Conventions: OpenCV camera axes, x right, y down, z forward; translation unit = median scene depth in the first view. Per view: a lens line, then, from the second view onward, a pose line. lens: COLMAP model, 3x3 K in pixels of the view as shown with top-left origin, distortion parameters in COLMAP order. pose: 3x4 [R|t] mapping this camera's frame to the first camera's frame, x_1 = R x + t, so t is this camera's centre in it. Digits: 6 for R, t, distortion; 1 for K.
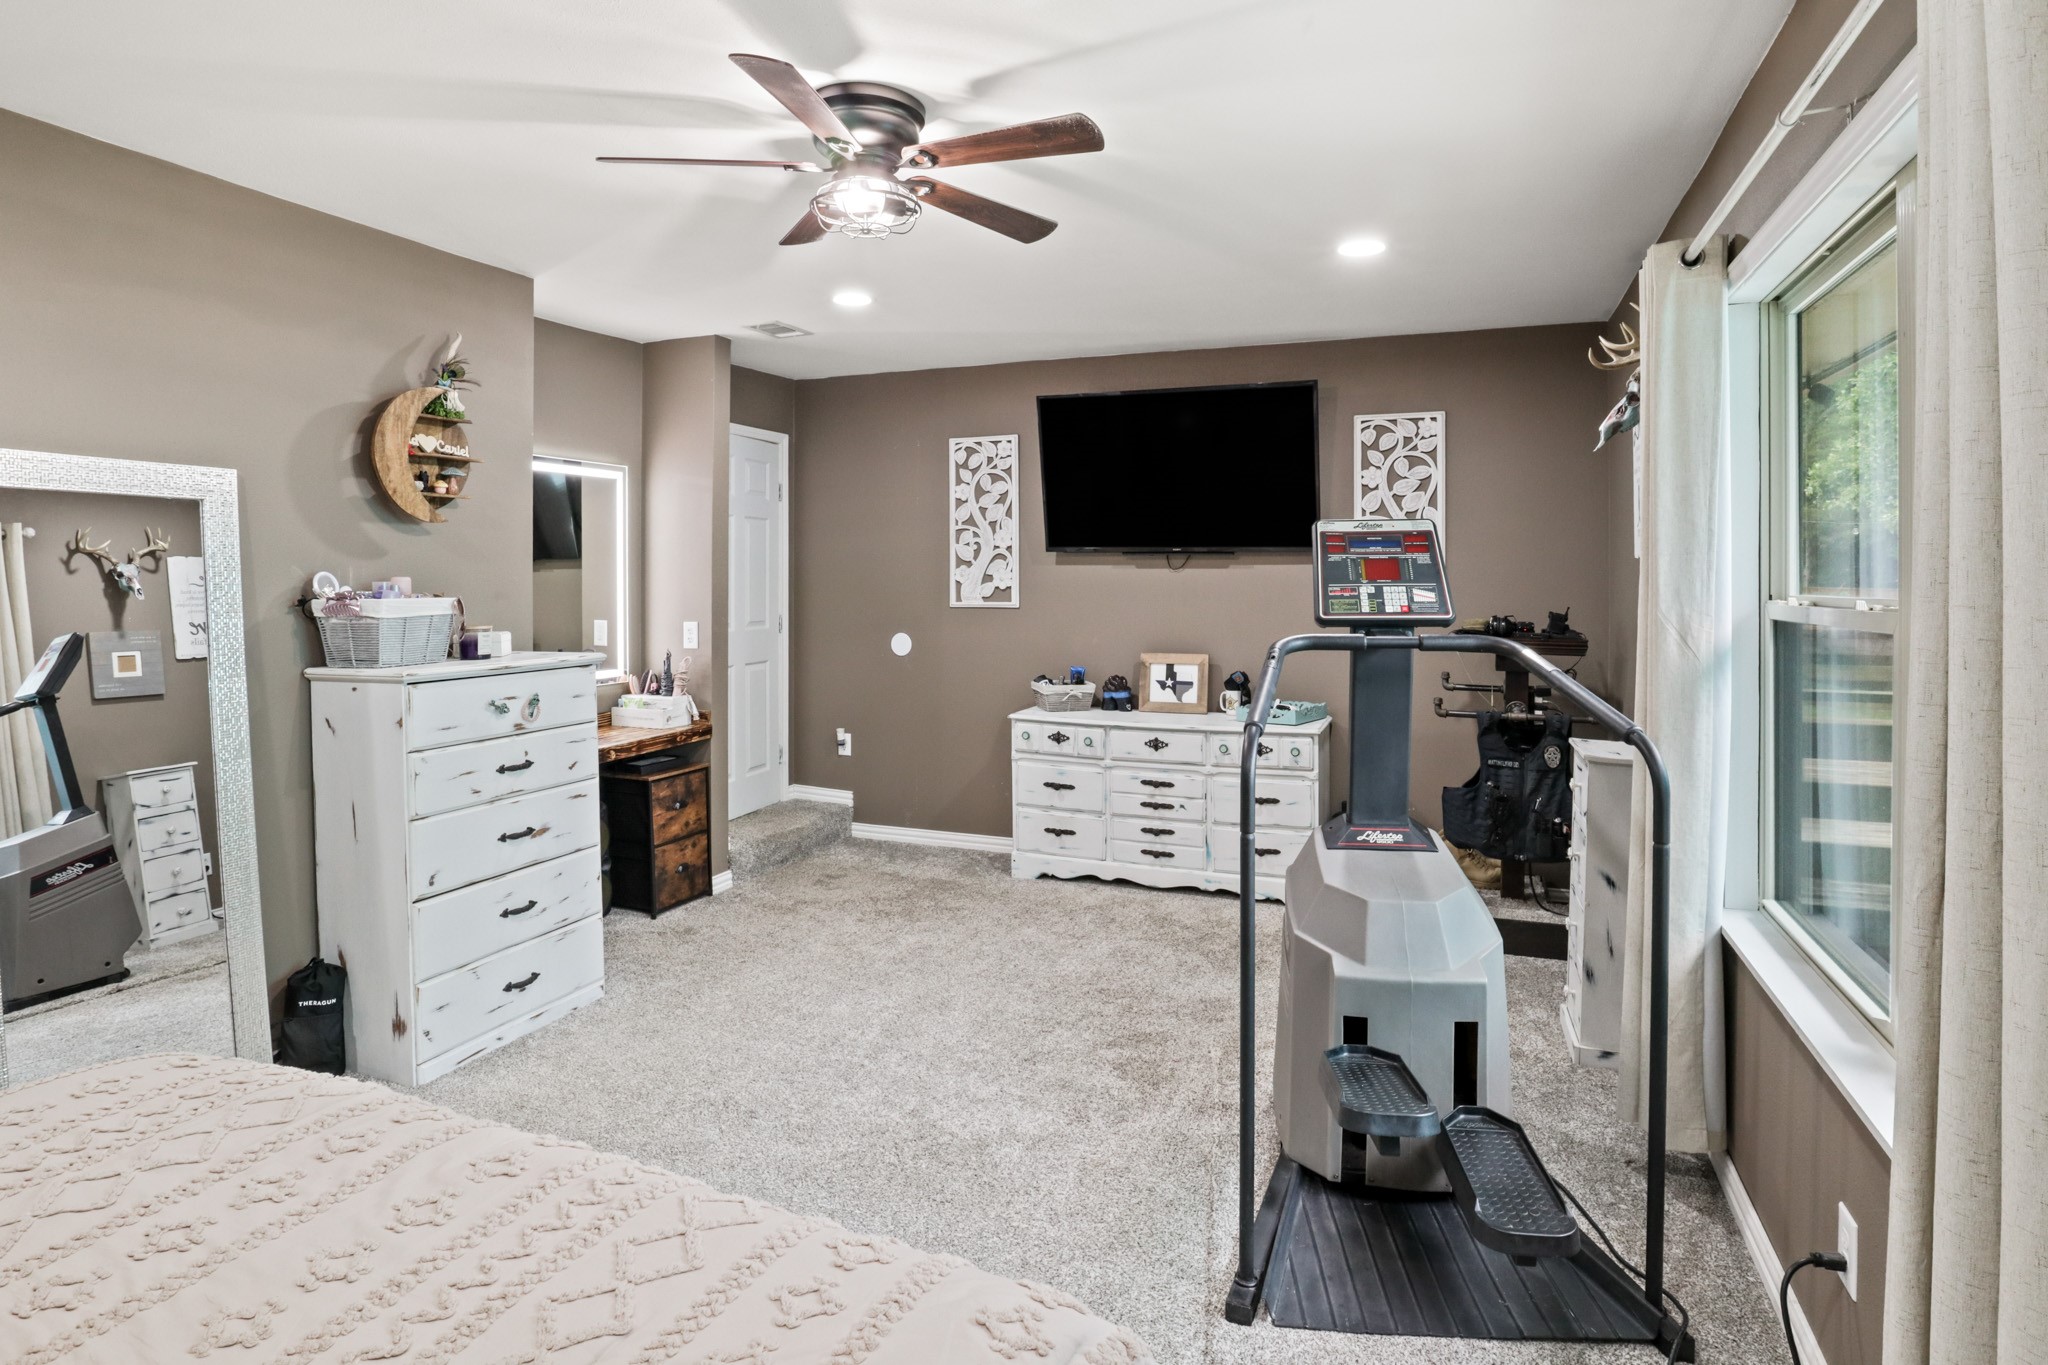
lens RADIAL K [[1091.5, 0, 1060.9], [0, 1091.5, 572.4], [0, 0, 1]] dist [-0.029702, 0.001148]
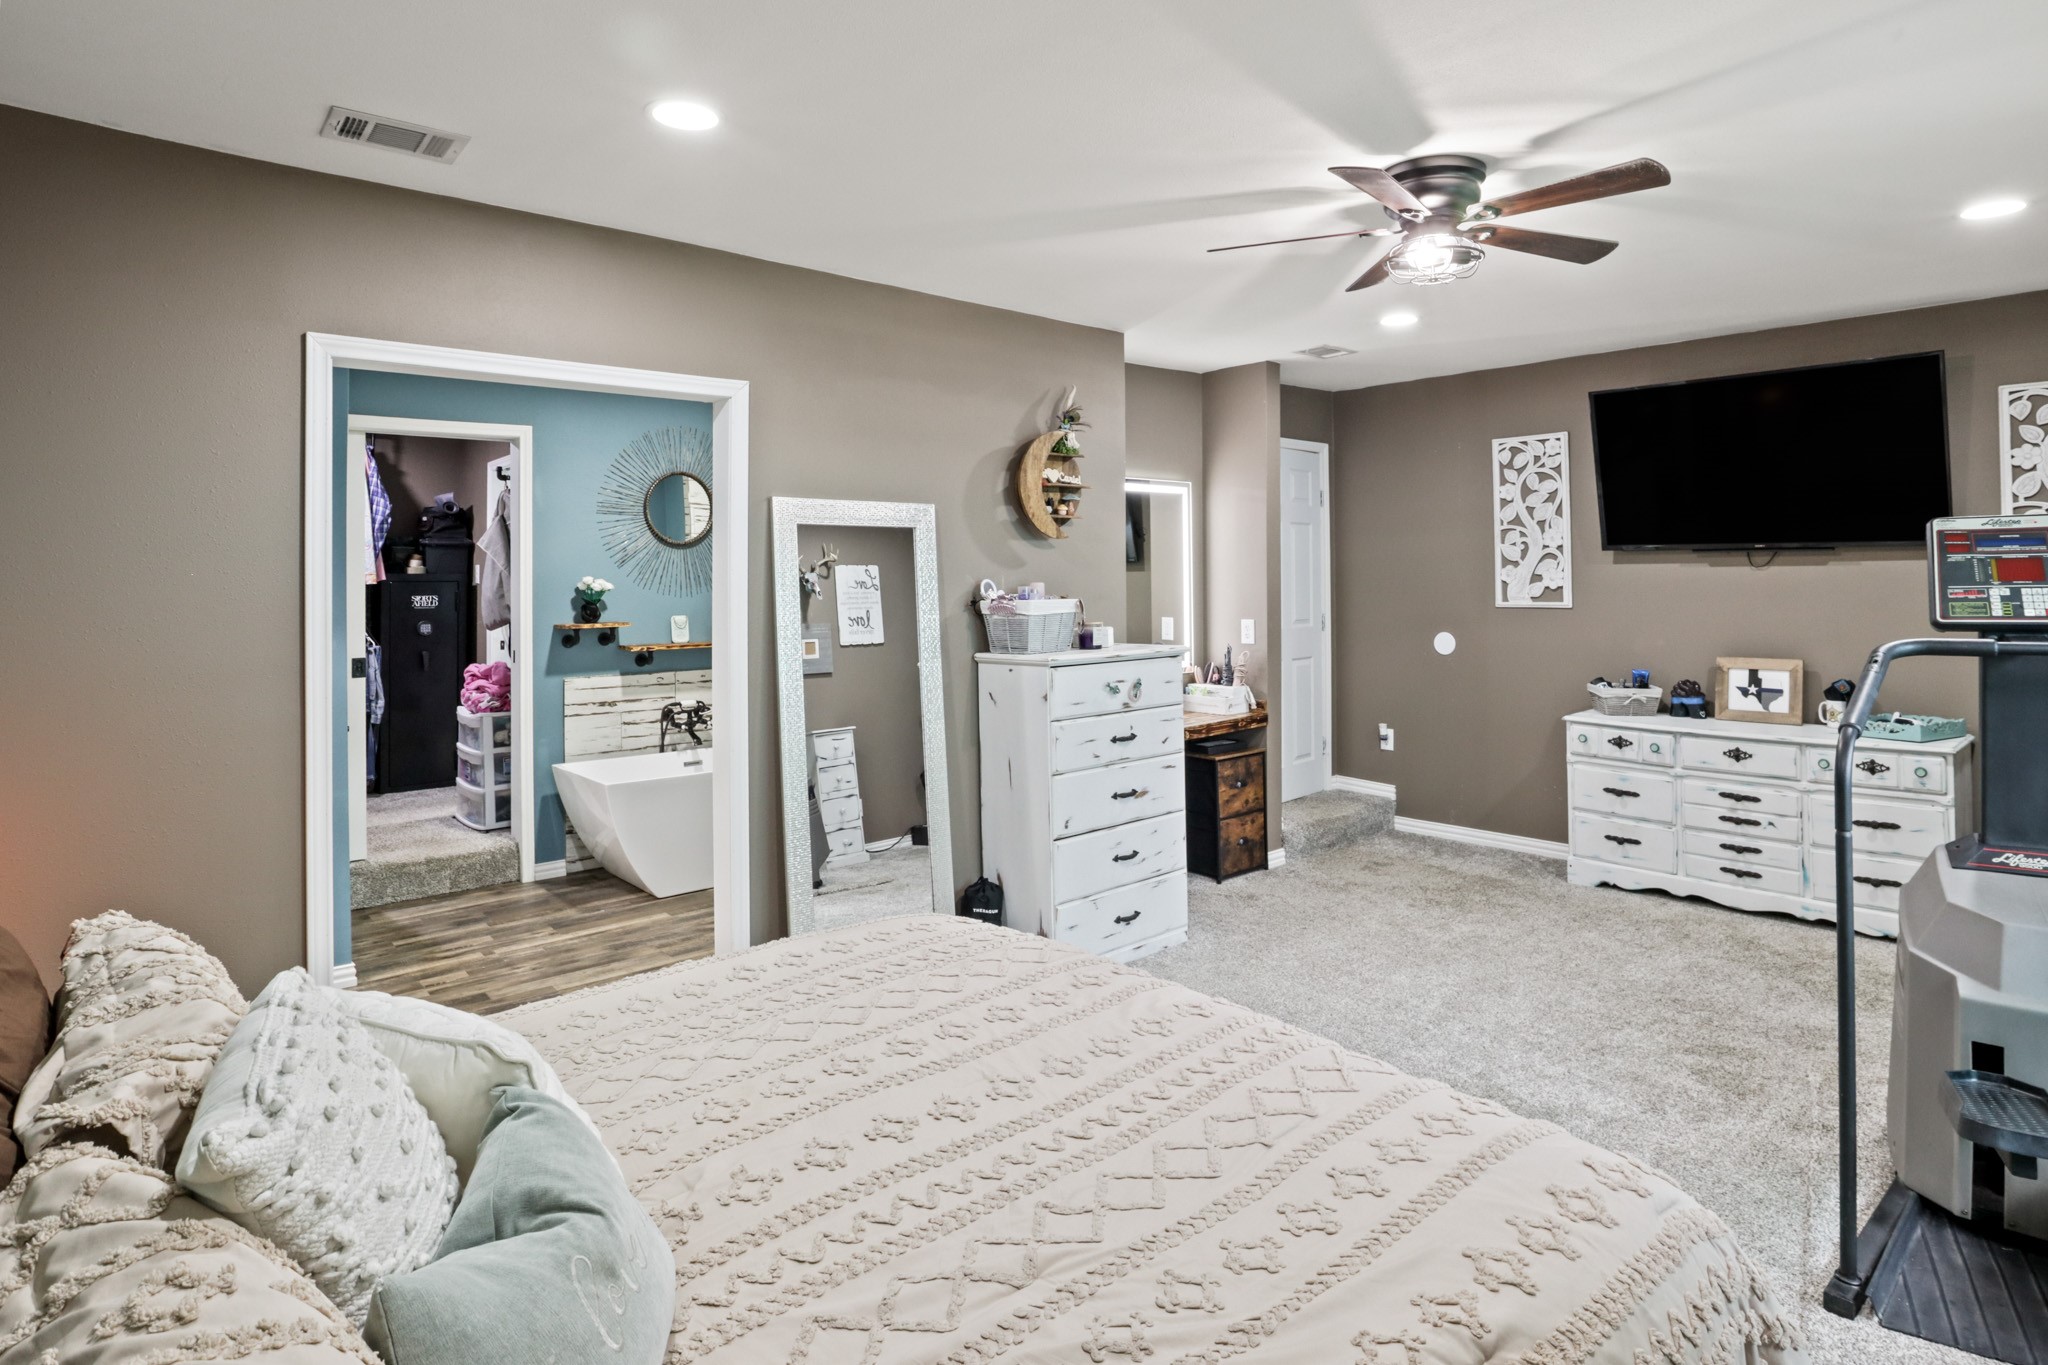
lens RADIAL K [[1117.8, 0, 1024.2], [0, 1117.8, 557.2], [0, 0, 1]] dist [-0.040884, 0.018600]
pose [[0.884842, -0.016537, -0.465598, -0.014115], [0.011517, 0.999841, -0.013625, -0.007379], [0.465749, 0.006694, 0.884892, -0.153107]]
